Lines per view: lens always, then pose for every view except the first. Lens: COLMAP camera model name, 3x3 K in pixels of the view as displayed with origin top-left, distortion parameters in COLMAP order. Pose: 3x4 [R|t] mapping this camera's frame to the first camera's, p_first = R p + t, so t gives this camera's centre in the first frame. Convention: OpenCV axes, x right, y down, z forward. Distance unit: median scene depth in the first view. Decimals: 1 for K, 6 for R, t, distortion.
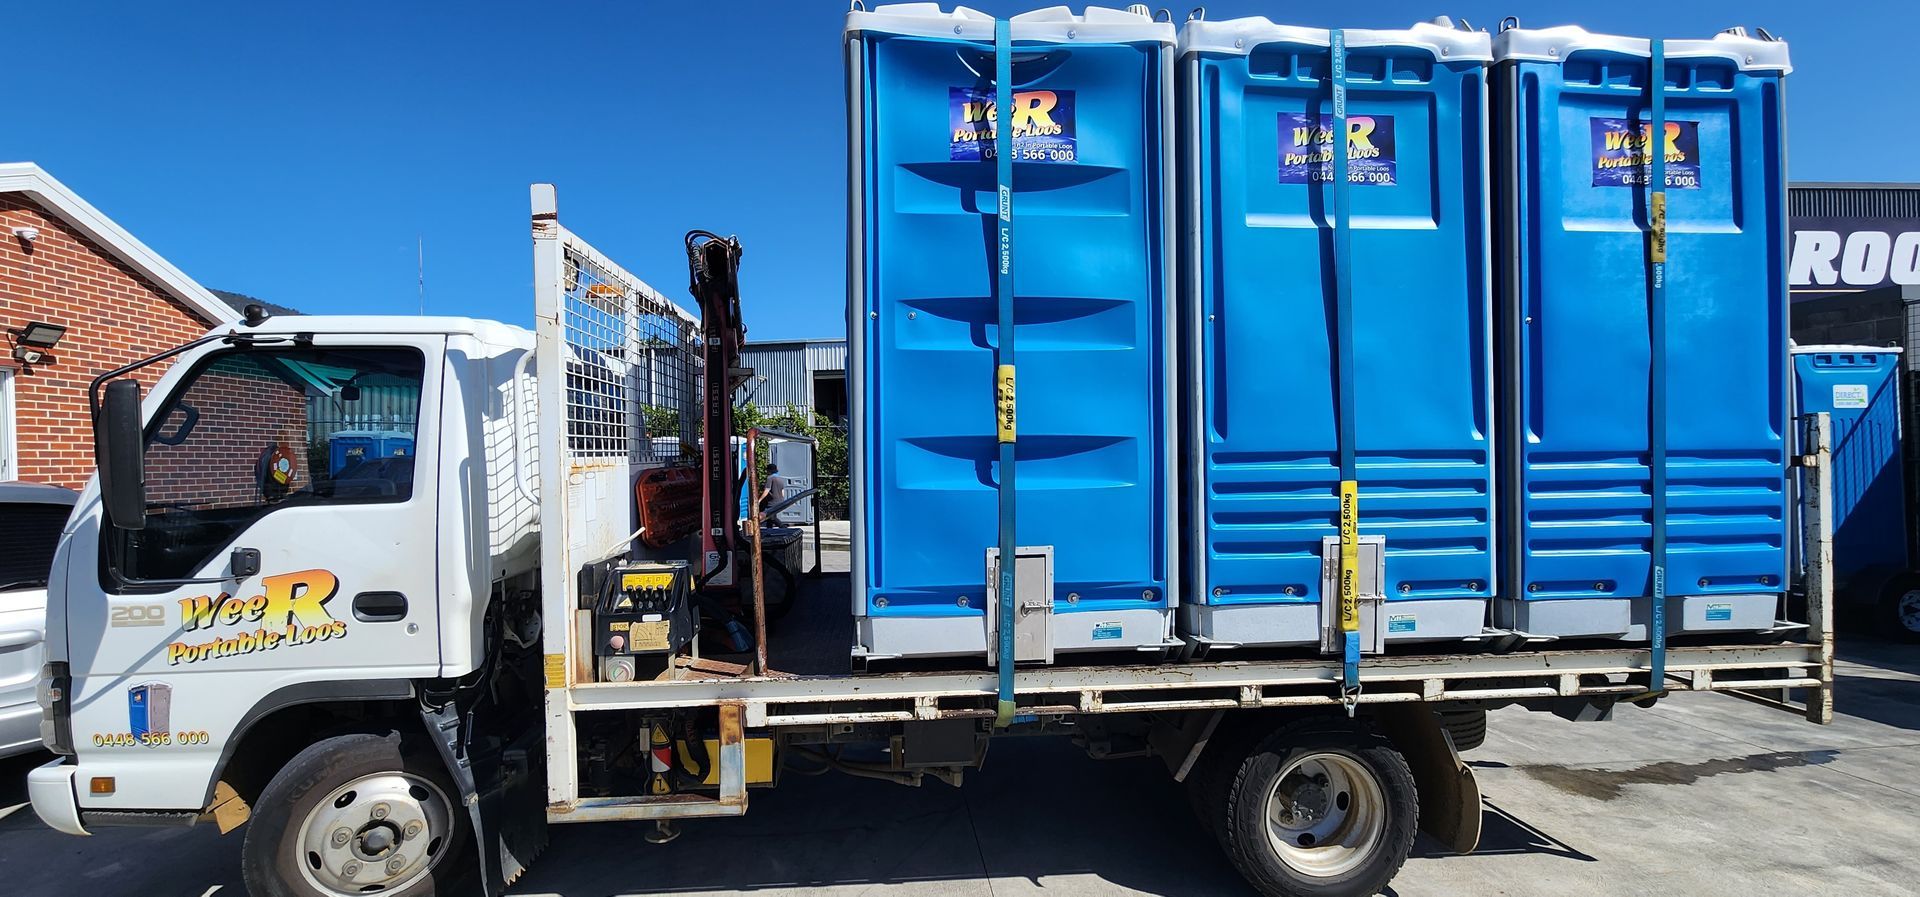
lens RADIAL K [[802.7, 0, 960.0], [0, 802.7, 448.5], [0, 0, 1]] dist [-0.001648, -0.000408]
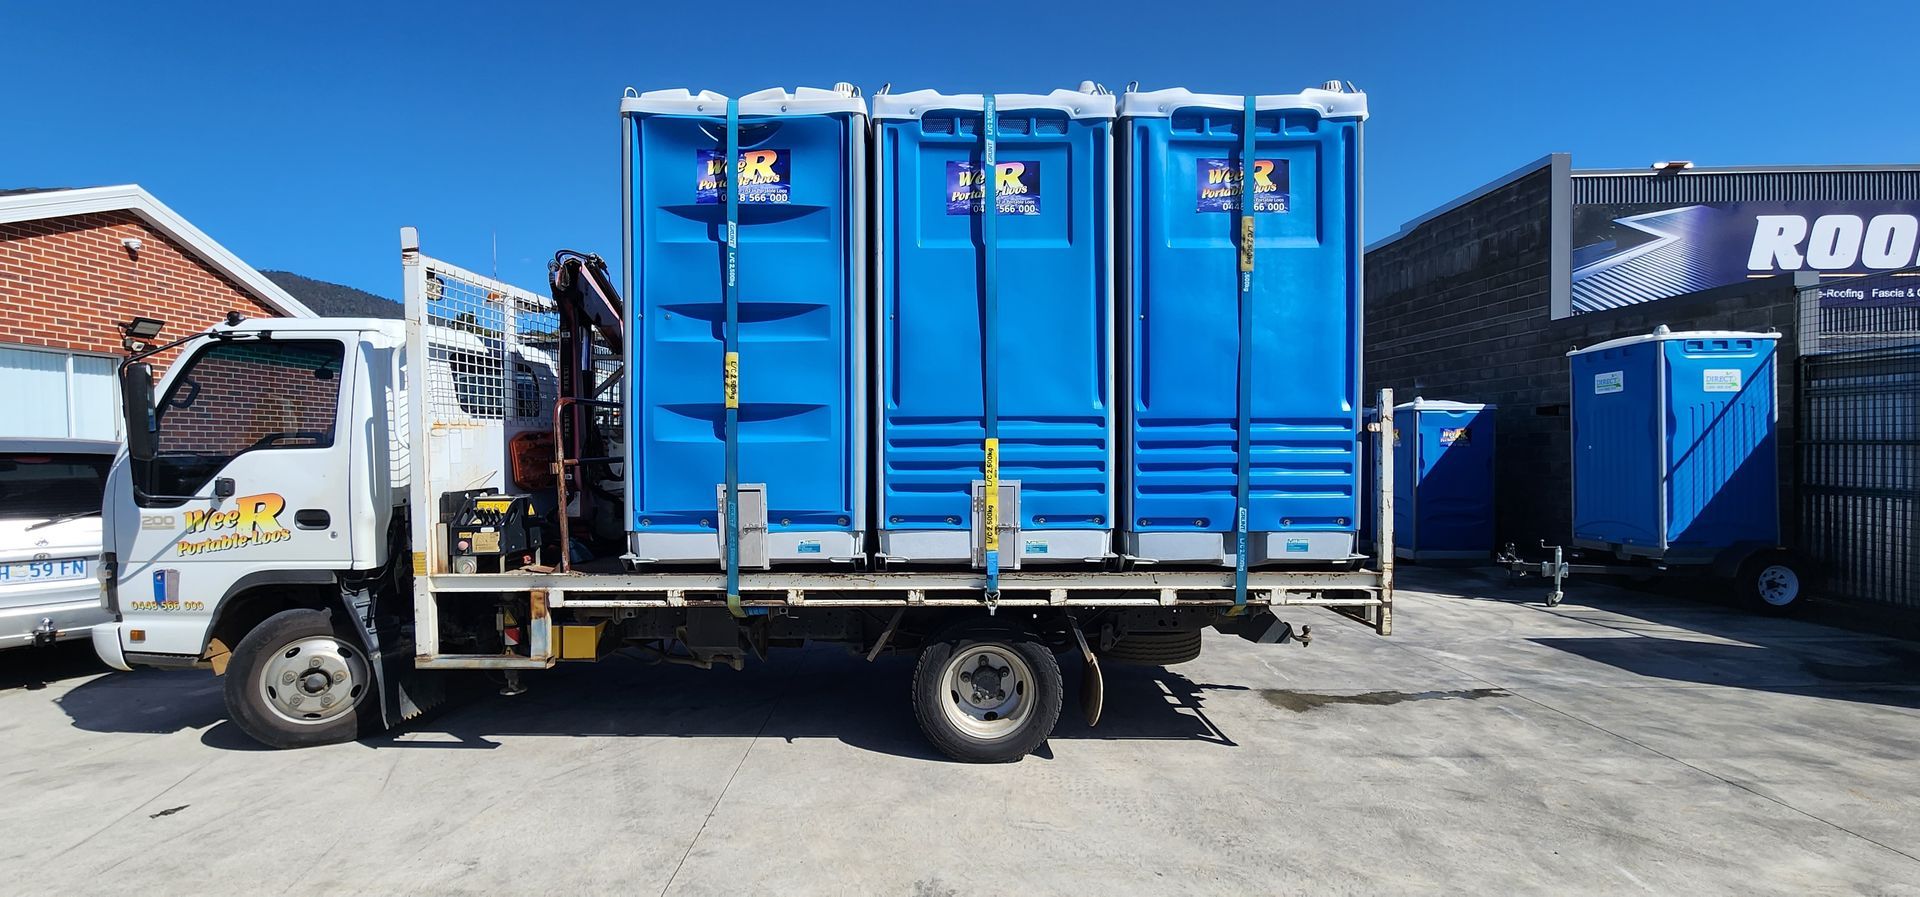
lens RADIAL K [[802.7, 0, 960.0], [0, 802.7, 448.5], [0, 0, 1]] dist [-0.001648, -0.000408]
pose [[0.996639, 0.008925, -0.081431, 0.545350], [-0.007444, 0.999802, 0.018465, 0.032164], [0.081579, -0.017797, 0.996508, -0.337232]]
